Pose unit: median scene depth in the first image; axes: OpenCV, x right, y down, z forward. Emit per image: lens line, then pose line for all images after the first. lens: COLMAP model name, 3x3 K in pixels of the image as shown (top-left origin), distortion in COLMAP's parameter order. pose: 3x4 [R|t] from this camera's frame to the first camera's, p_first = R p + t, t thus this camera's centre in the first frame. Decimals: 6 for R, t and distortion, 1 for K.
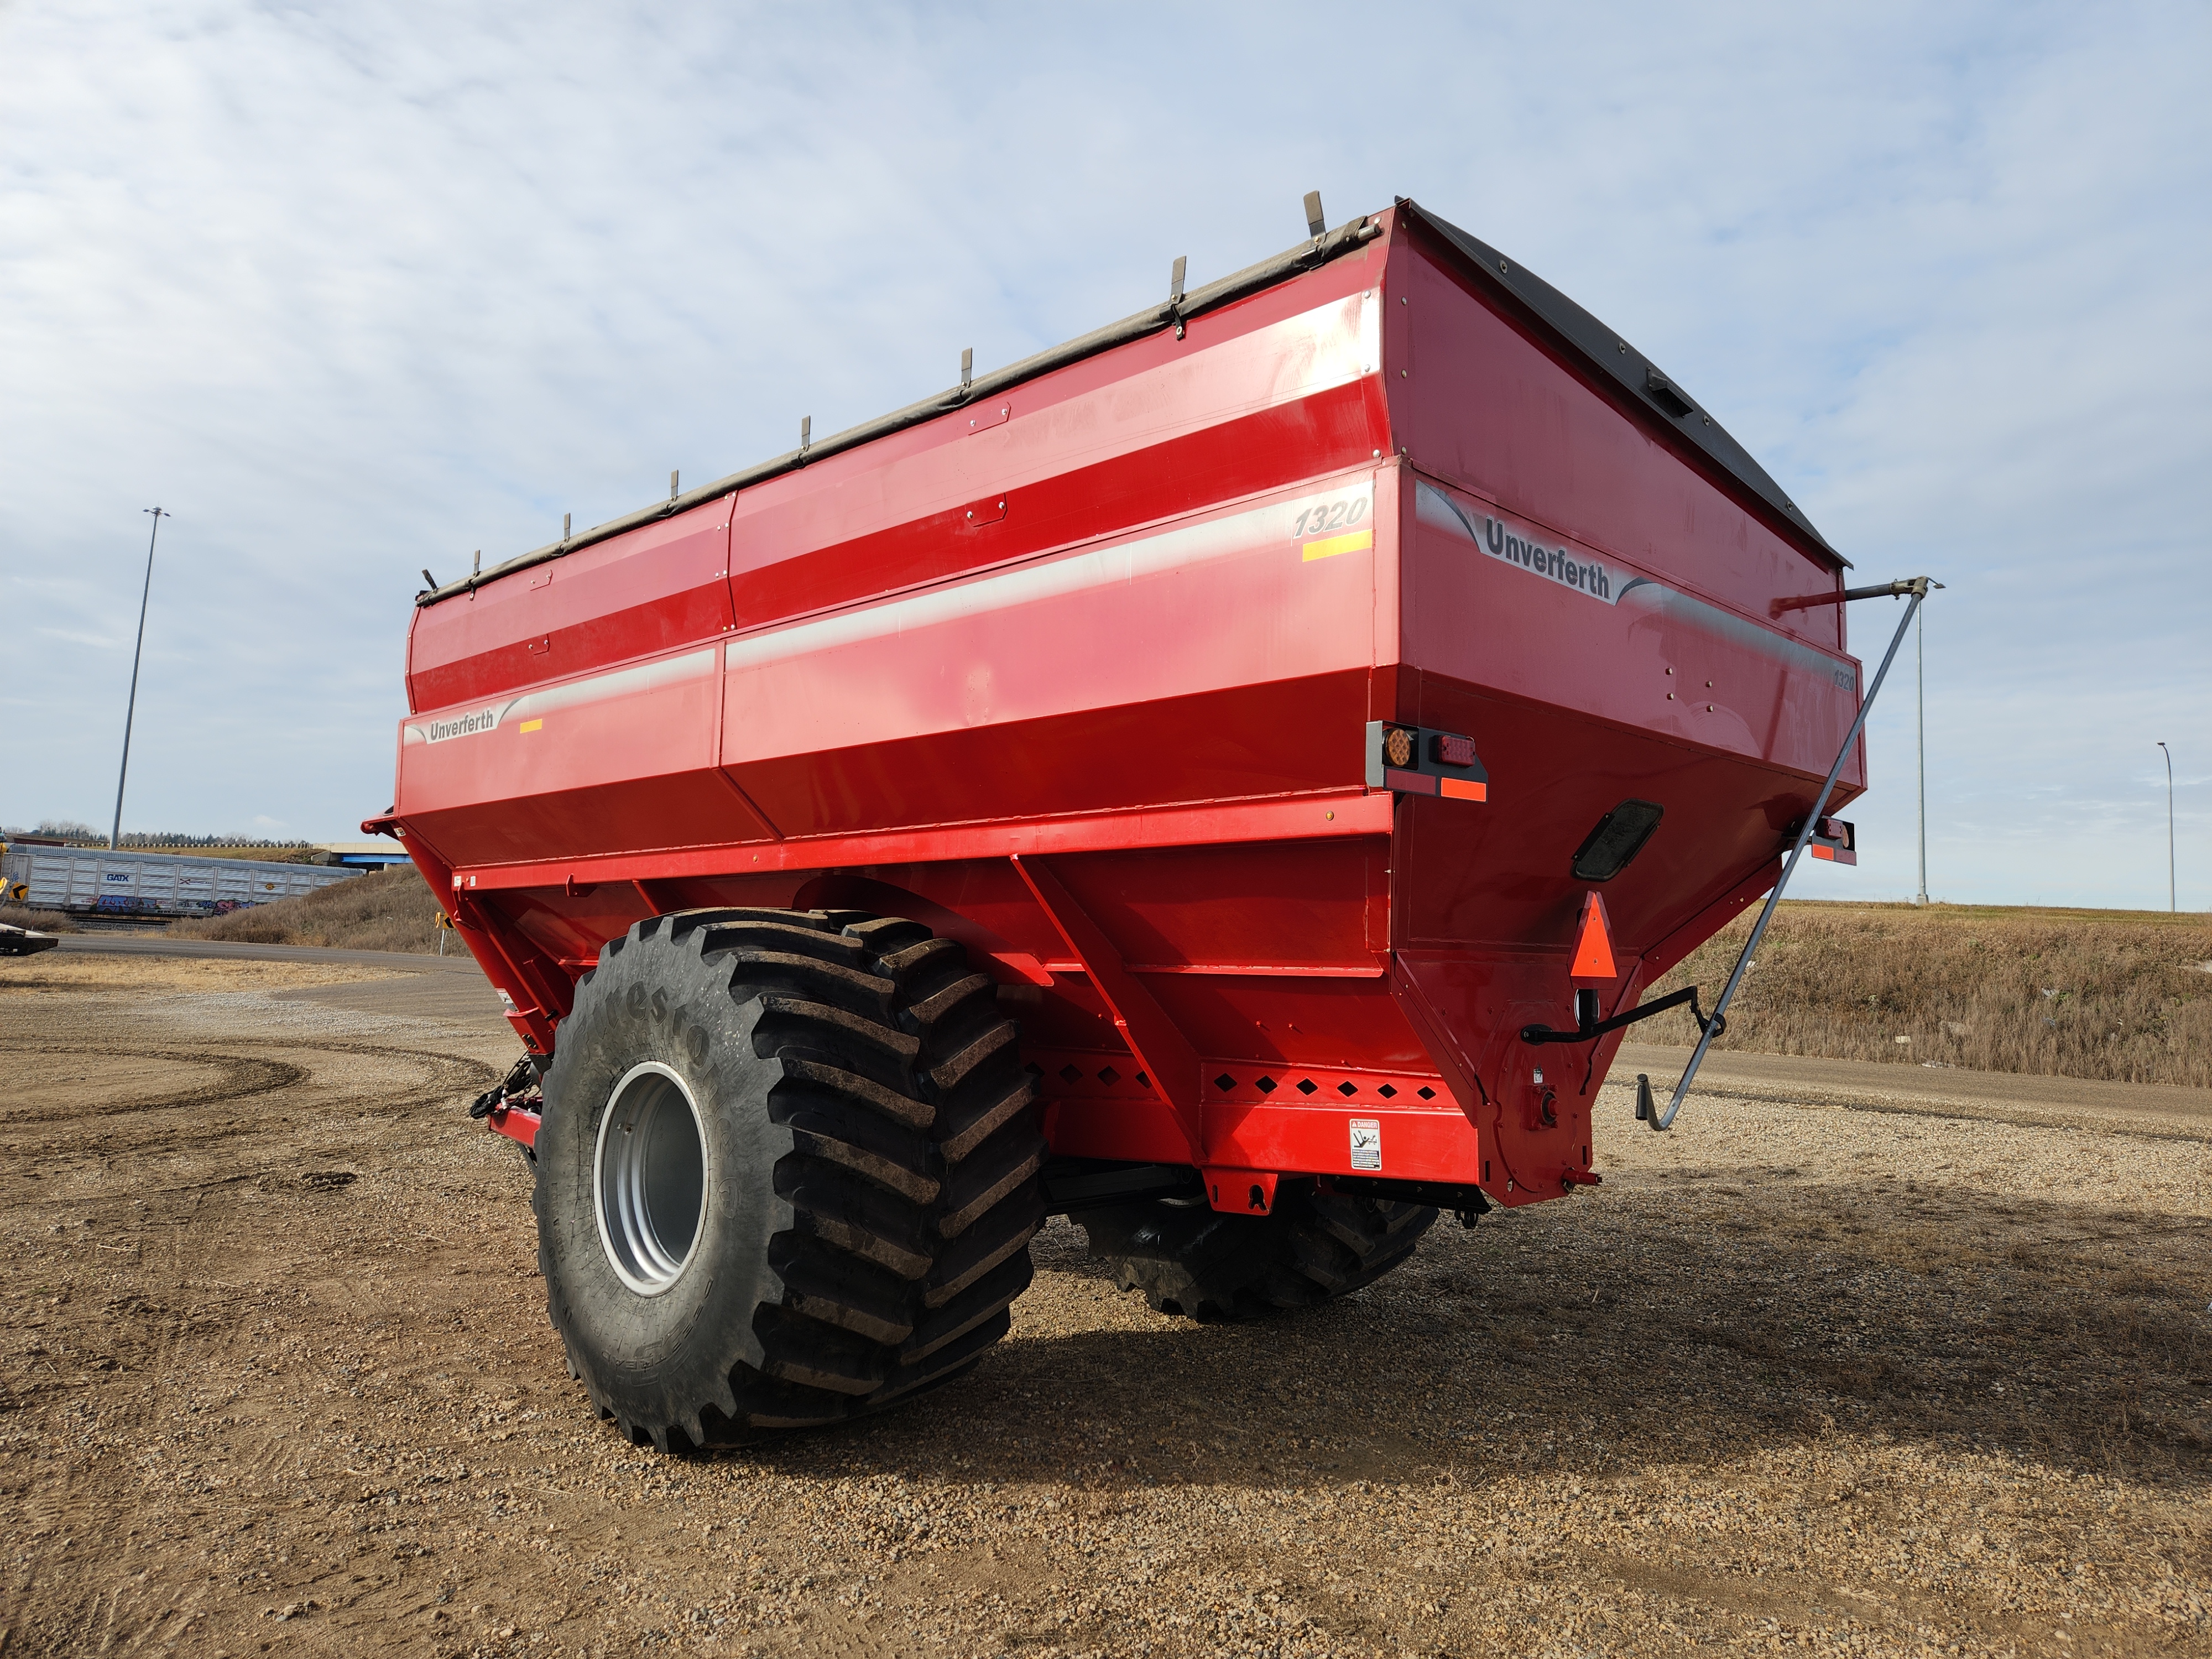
lens RADIAL K [[1456.3, 0, 1157.1], [0, 1456.3, 852.1], [0, 0, 1]] dist [0.065442, -0.049461]
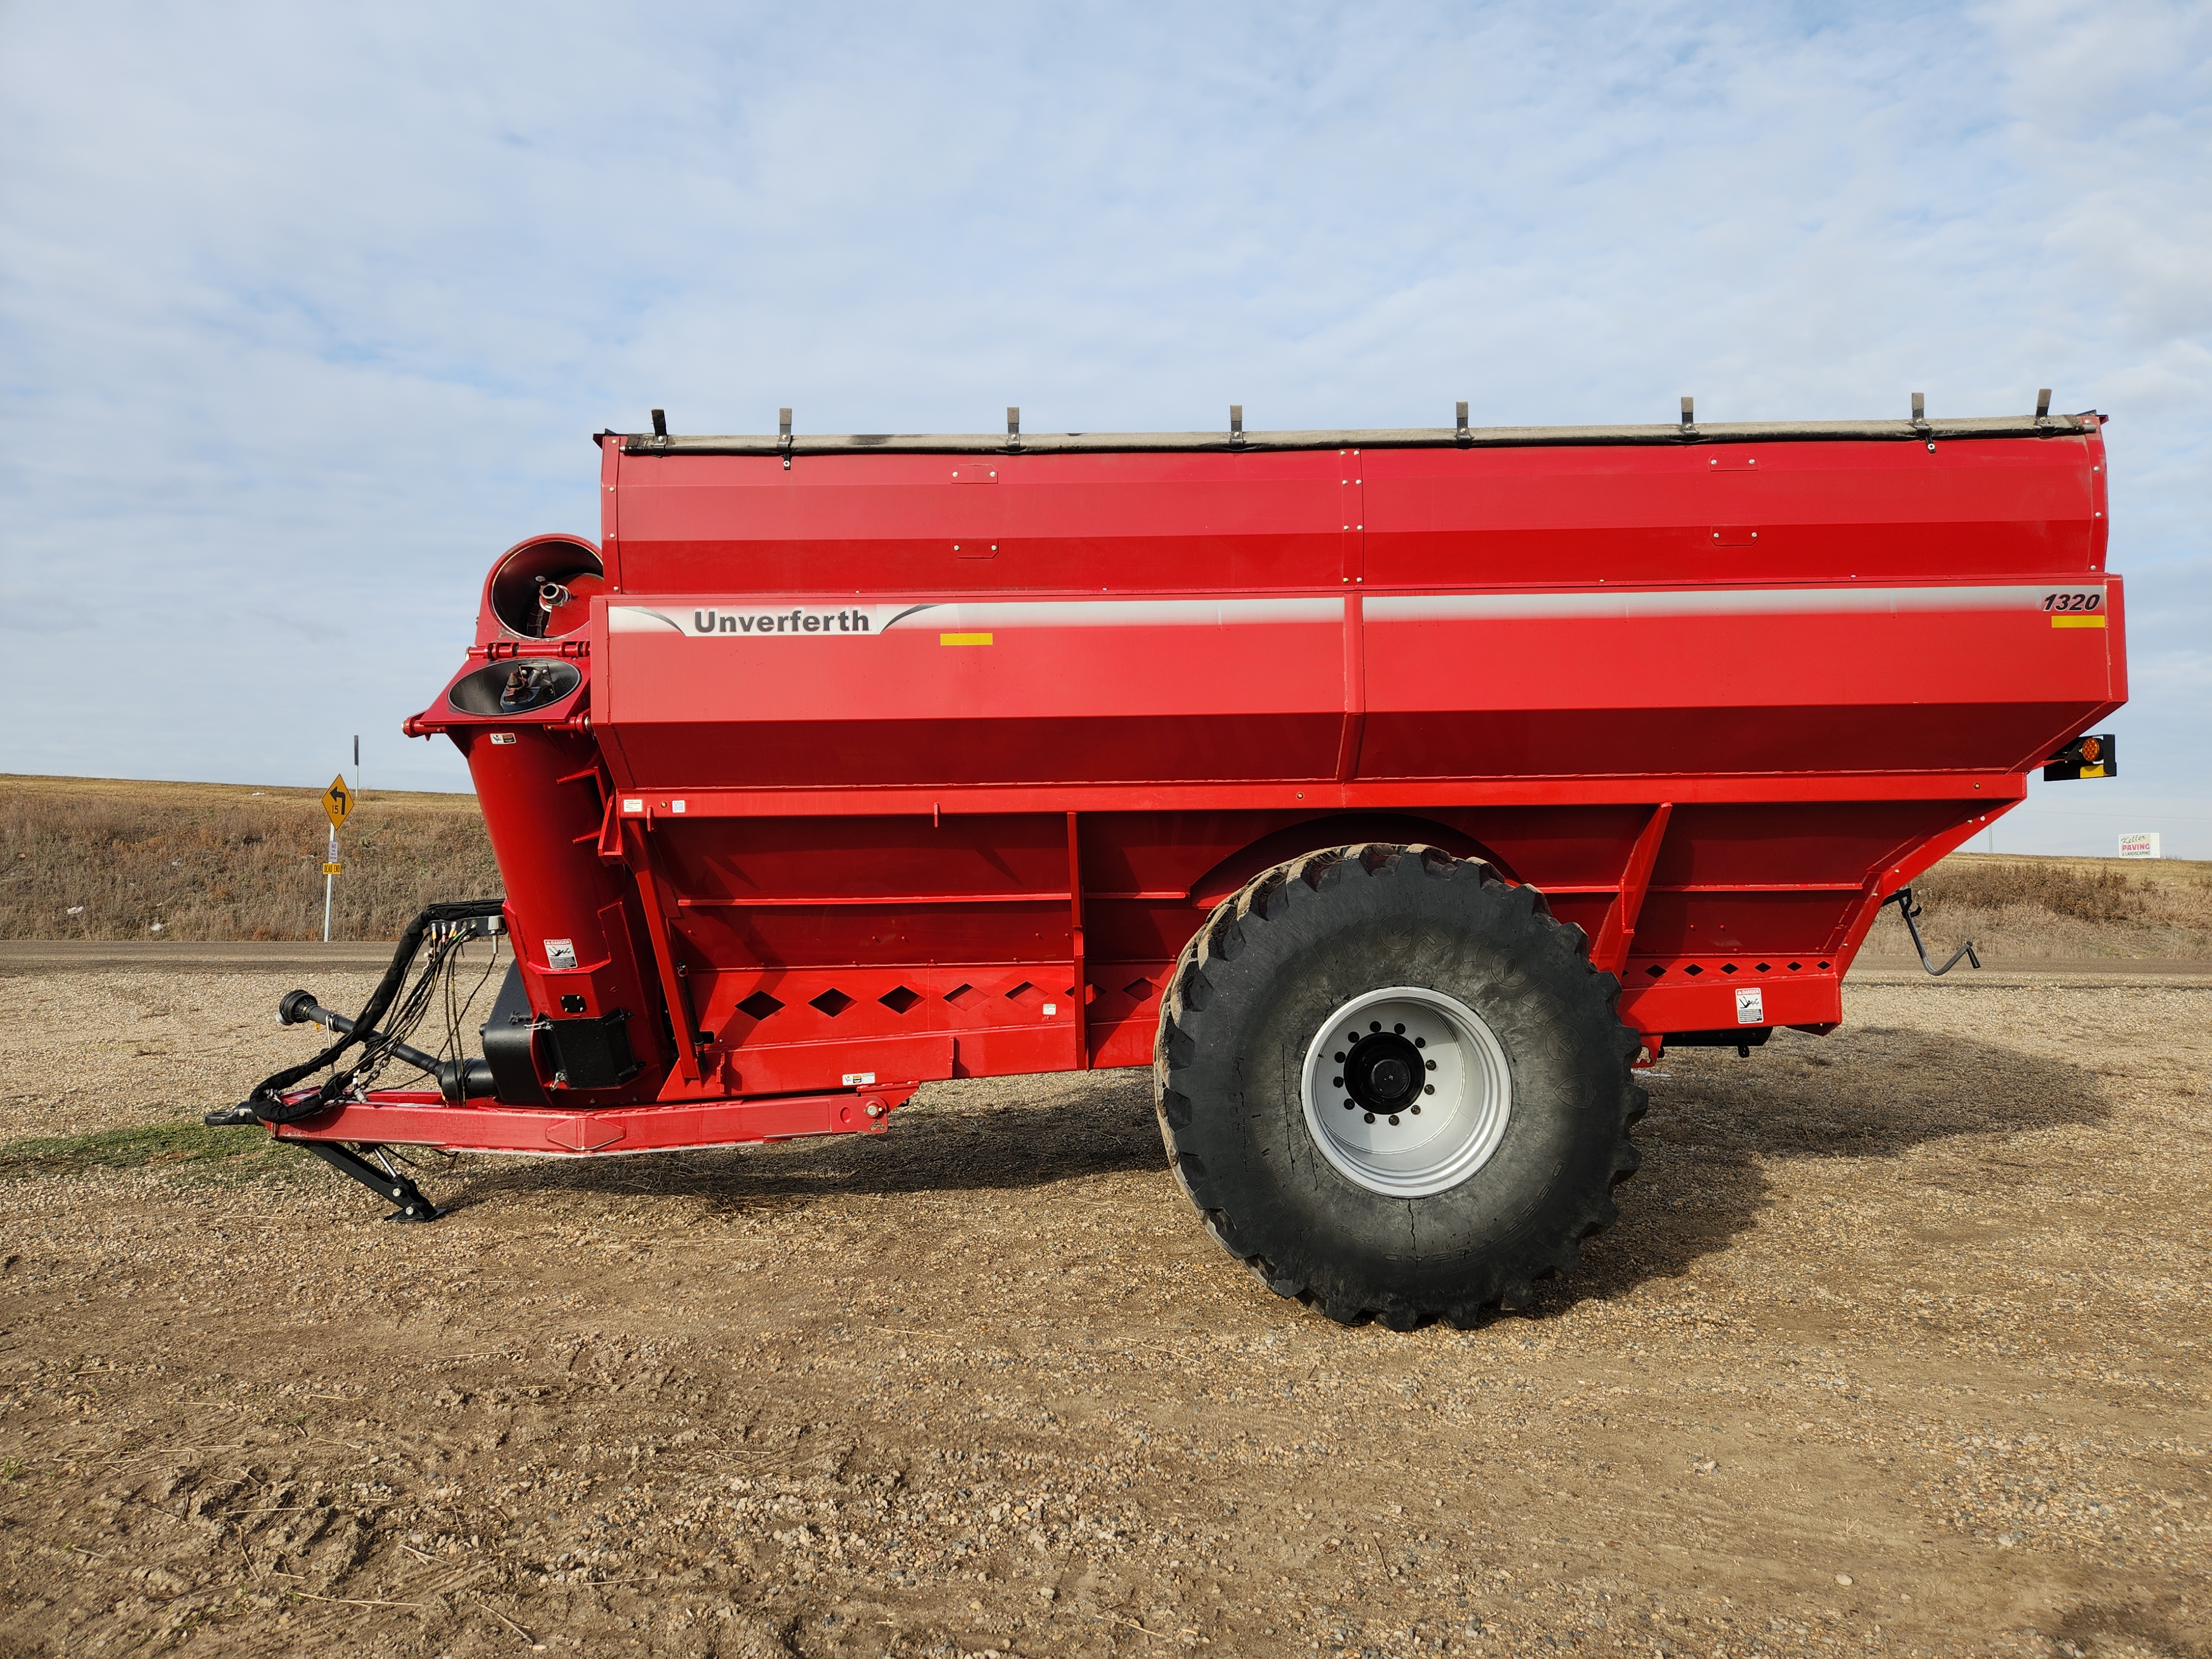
lens RADIAL K [[1456.3, 0, 1144.1], [0, 1456.3, 839.4], [0, 0, 1]] dist [0.065442, -0.049461]
pose [[0.731912, -0.008529, 0.681346, -1.179194], [-0.029587, 0.998581, 0.044283, -0.007863], [-0.680757, -0.052570, 0.730621, 0.334933]]
